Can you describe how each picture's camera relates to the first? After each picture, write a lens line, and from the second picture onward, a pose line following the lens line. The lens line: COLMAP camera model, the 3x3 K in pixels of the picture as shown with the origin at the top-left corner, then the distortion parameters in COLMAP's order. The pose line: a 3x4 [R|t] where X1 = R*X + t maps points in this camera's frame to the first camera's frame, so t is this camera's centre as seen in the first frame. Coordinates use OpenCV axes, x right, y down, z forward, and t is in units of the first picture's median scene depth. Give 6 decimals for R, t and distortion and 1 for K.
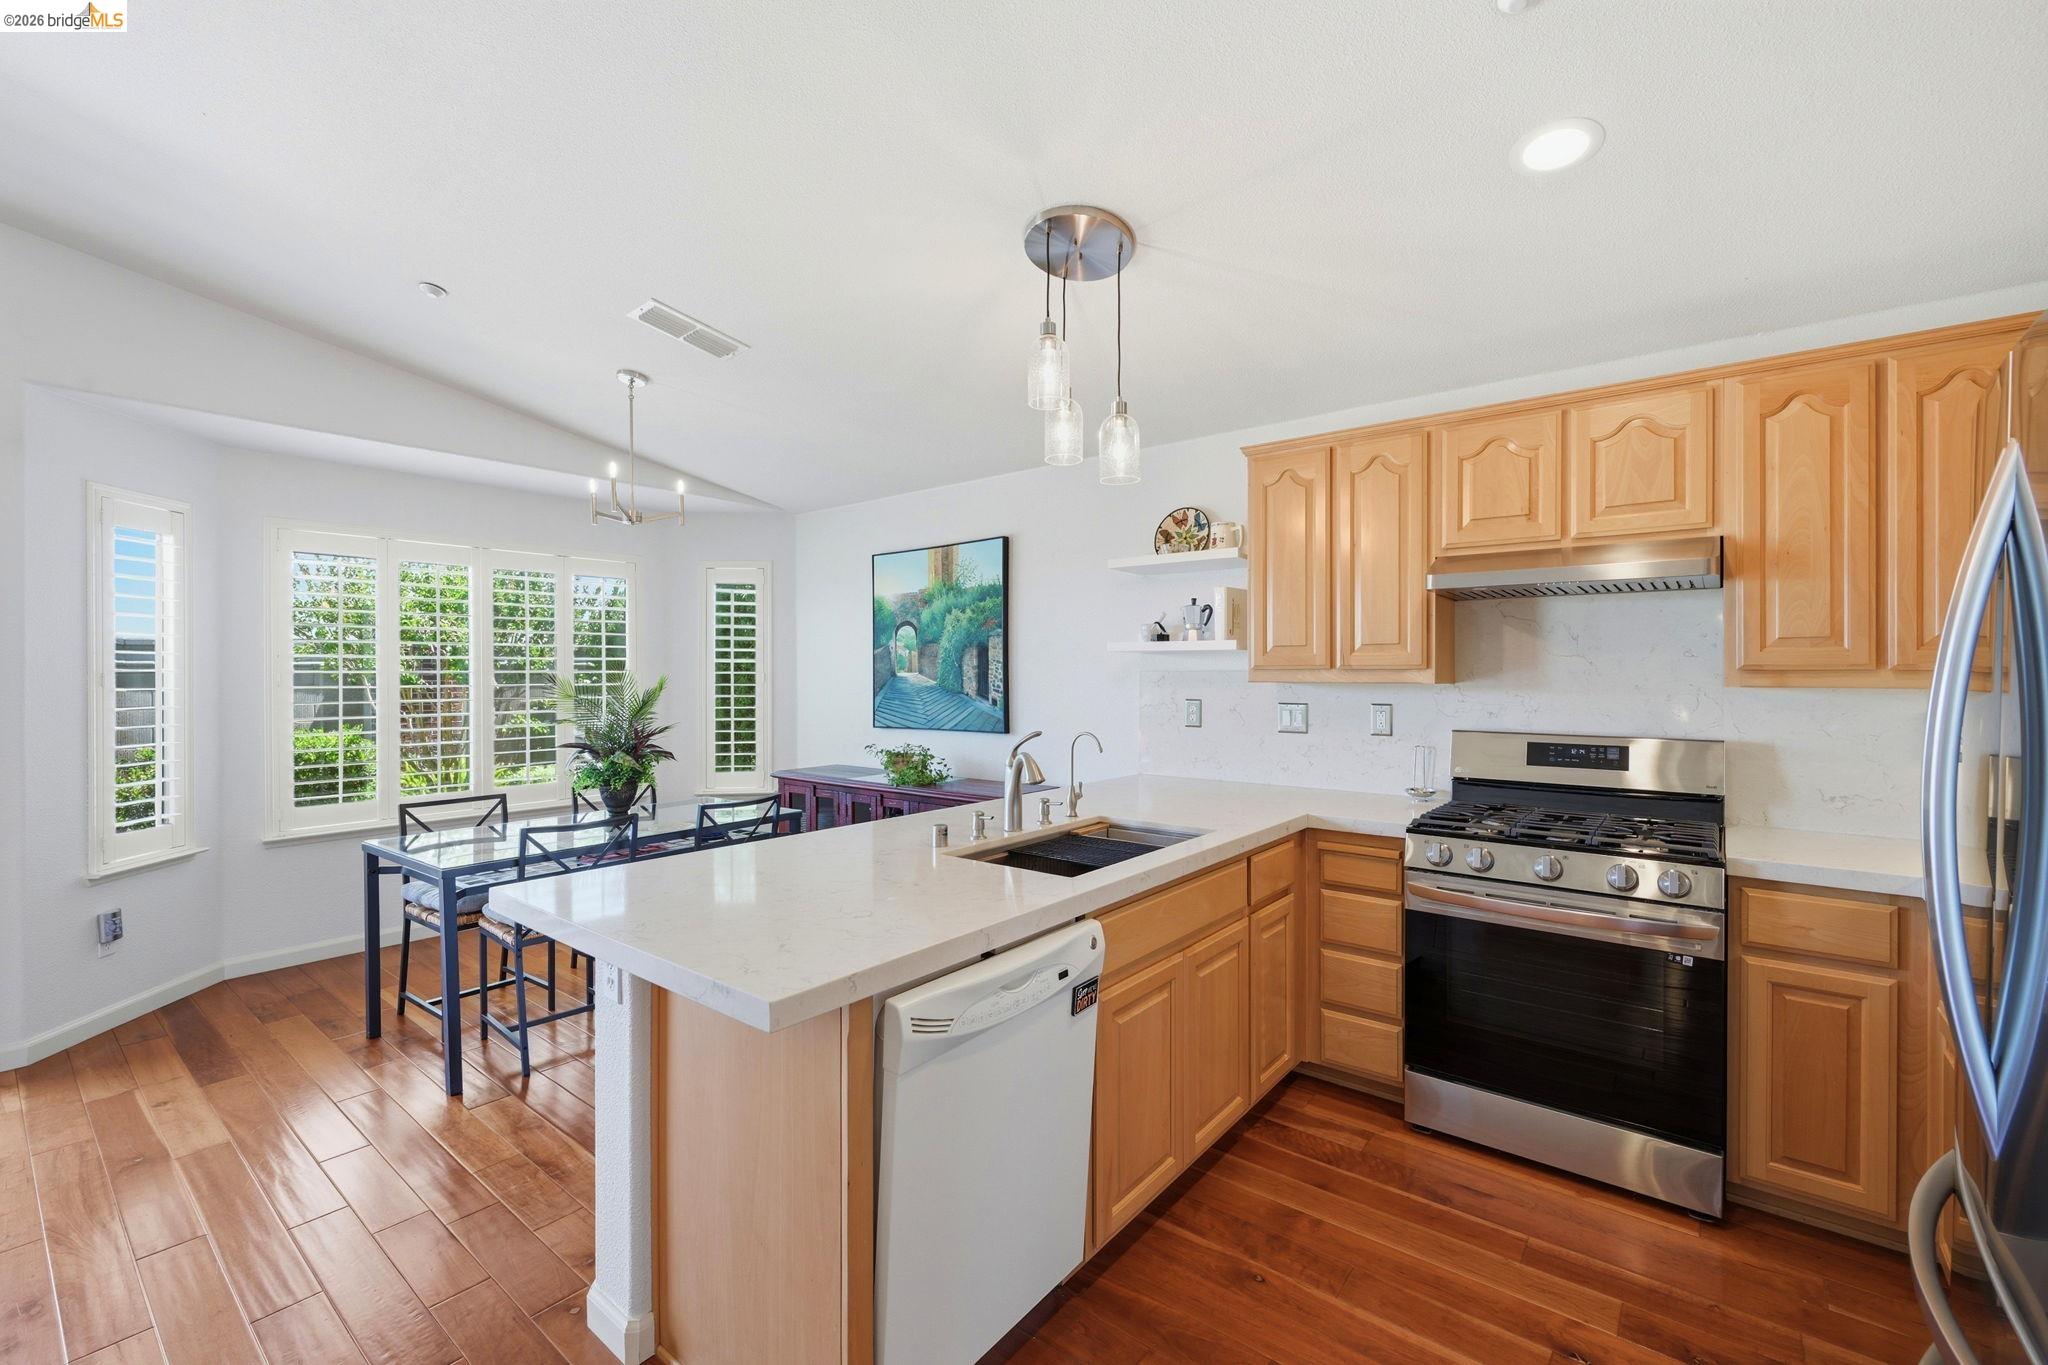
lens RADIAL K [[865.5, 0, 1036.1], [0, 865.5, 677.7], [0, 0, 1]] dist [-0.001340, 0.001094]
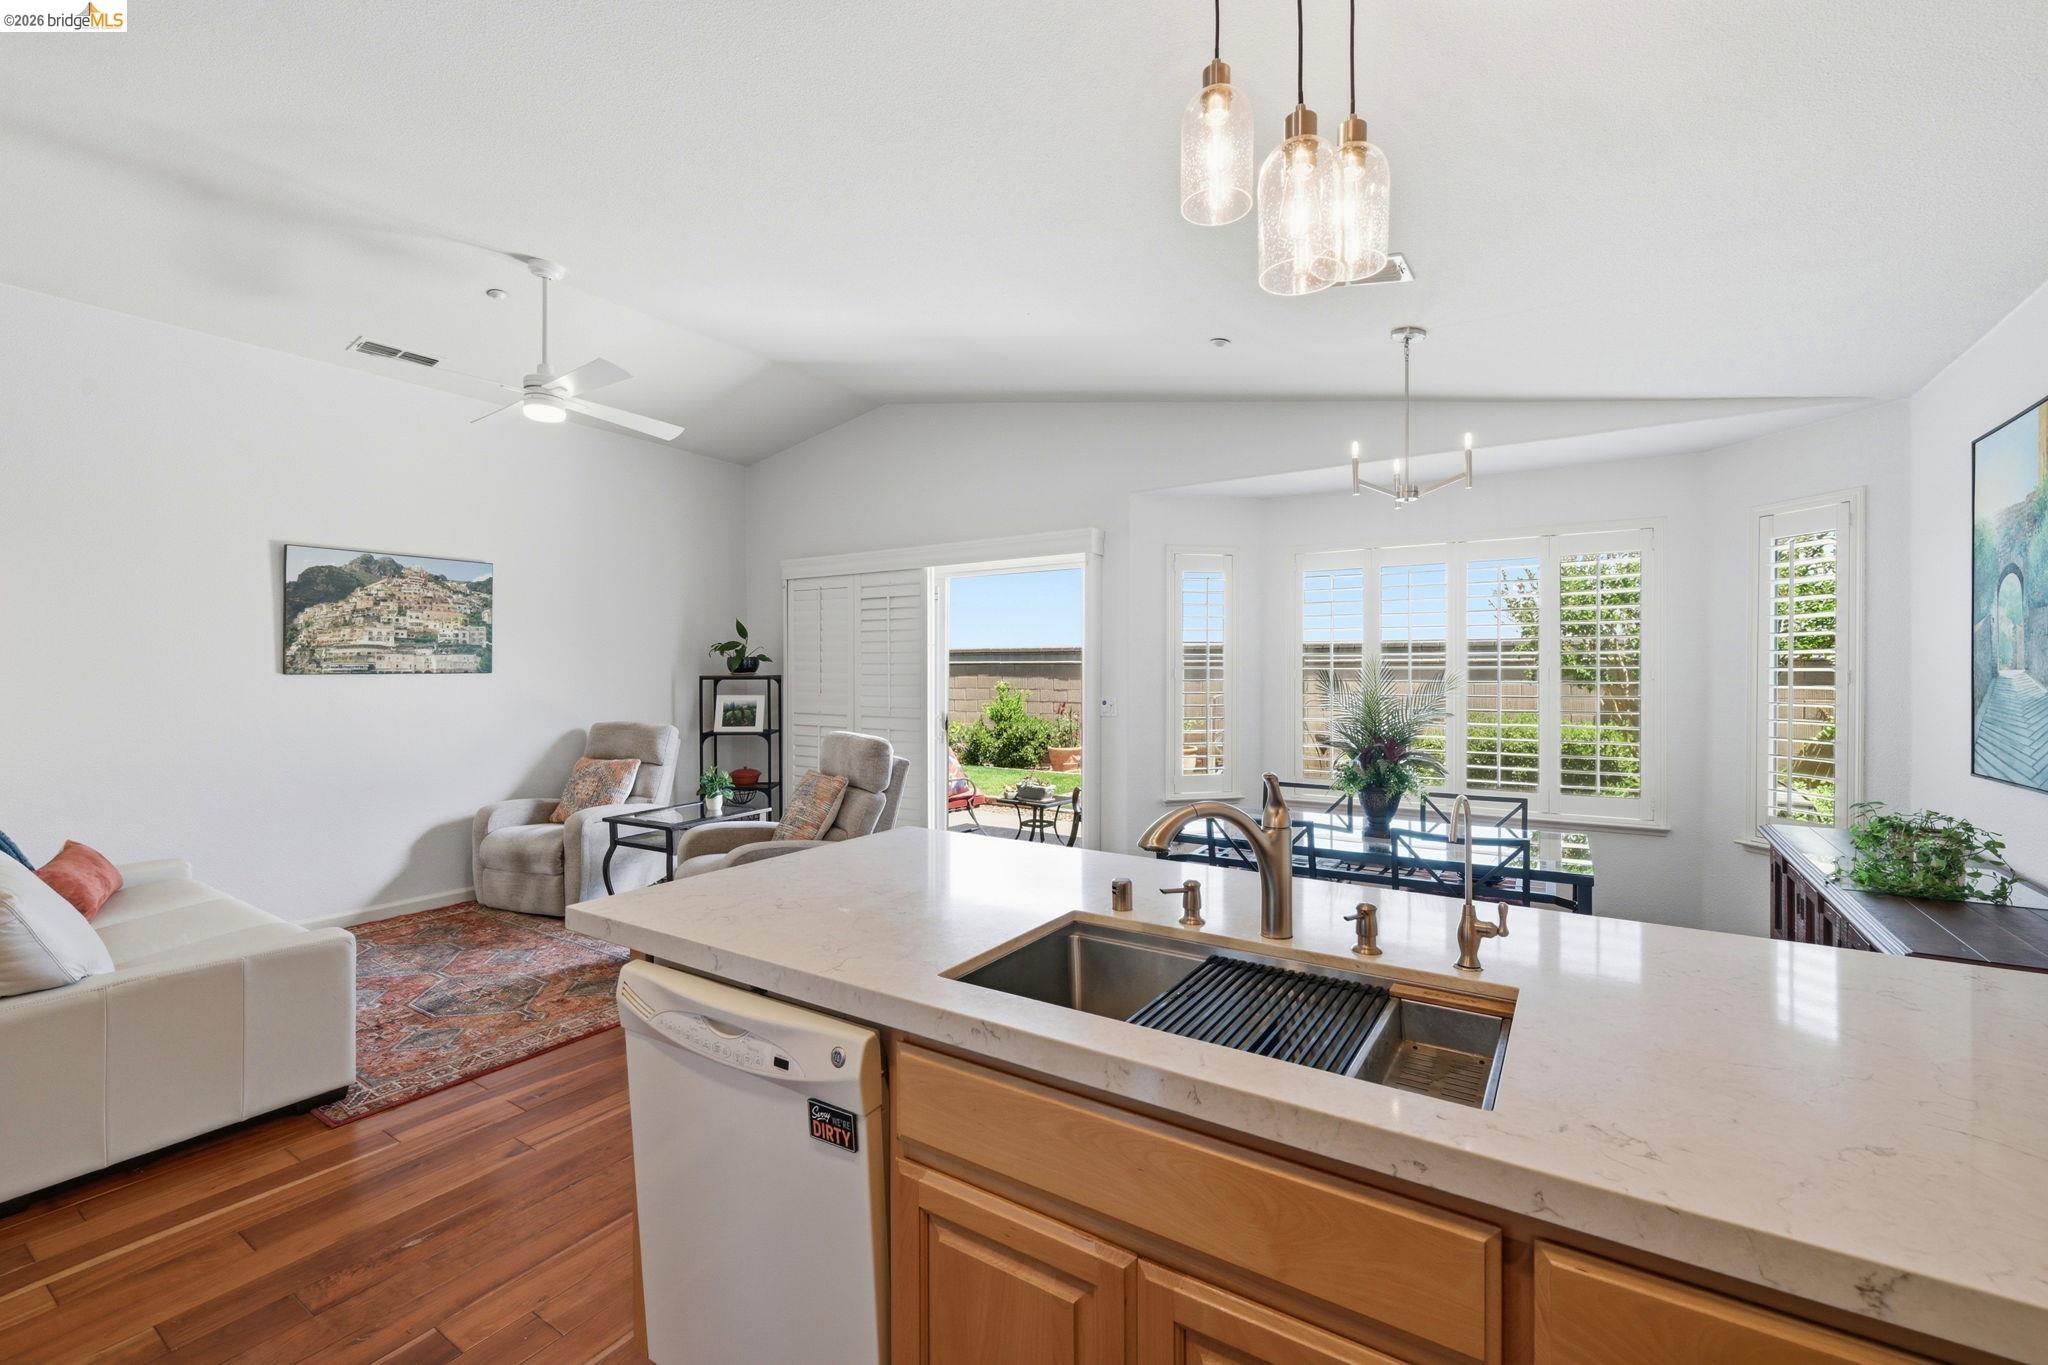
lens RADIAL K [[865.5, 0, 1017.6], [0, 865.5, 670.6], [0, 0, 1]] dist [-0.001340, 0.001094]
pose [[0.080702, 0.003393, -0.996732, 0.377335], [-0.005596, 0.999980, 0.002951, -0.005041], [0.996723, 0.005339, 0.080720, 0.529052]]
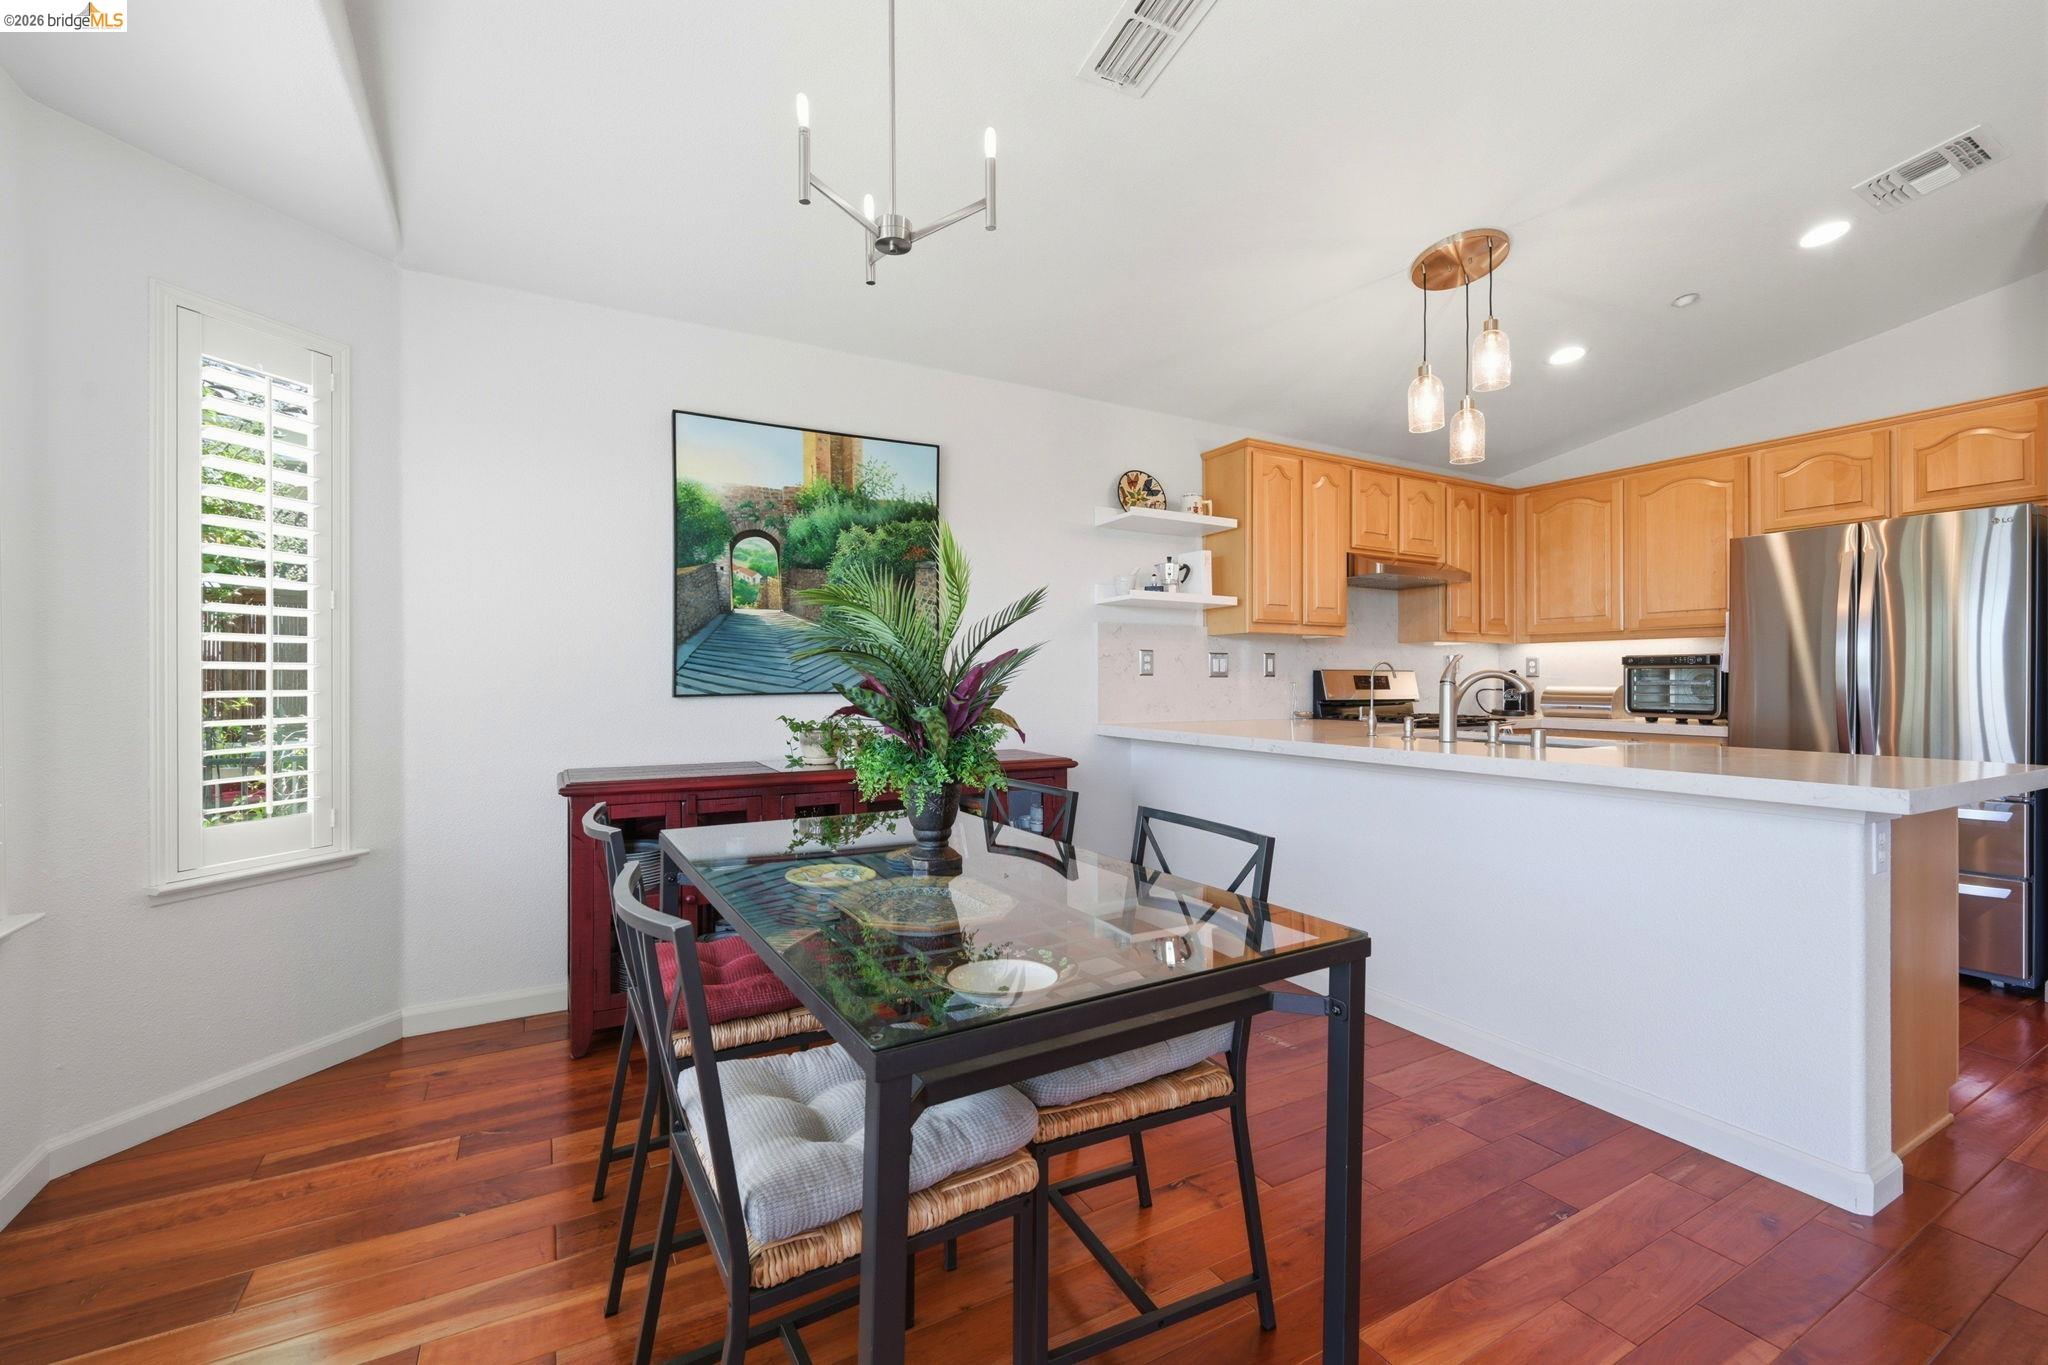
lens RADIAL K [[865.5, 0, 1030.8], [0, 865.5, 674.8], [0, 0, 1]] dist [-0.001340, 0.001094]
pose [[0.379213, 0.007200, 0.925281, -0.879285], [0.003657, 0.999950, -0.009280, 0.065943], [-0.925302, 0.006903, 0.379168, 0.731509]]
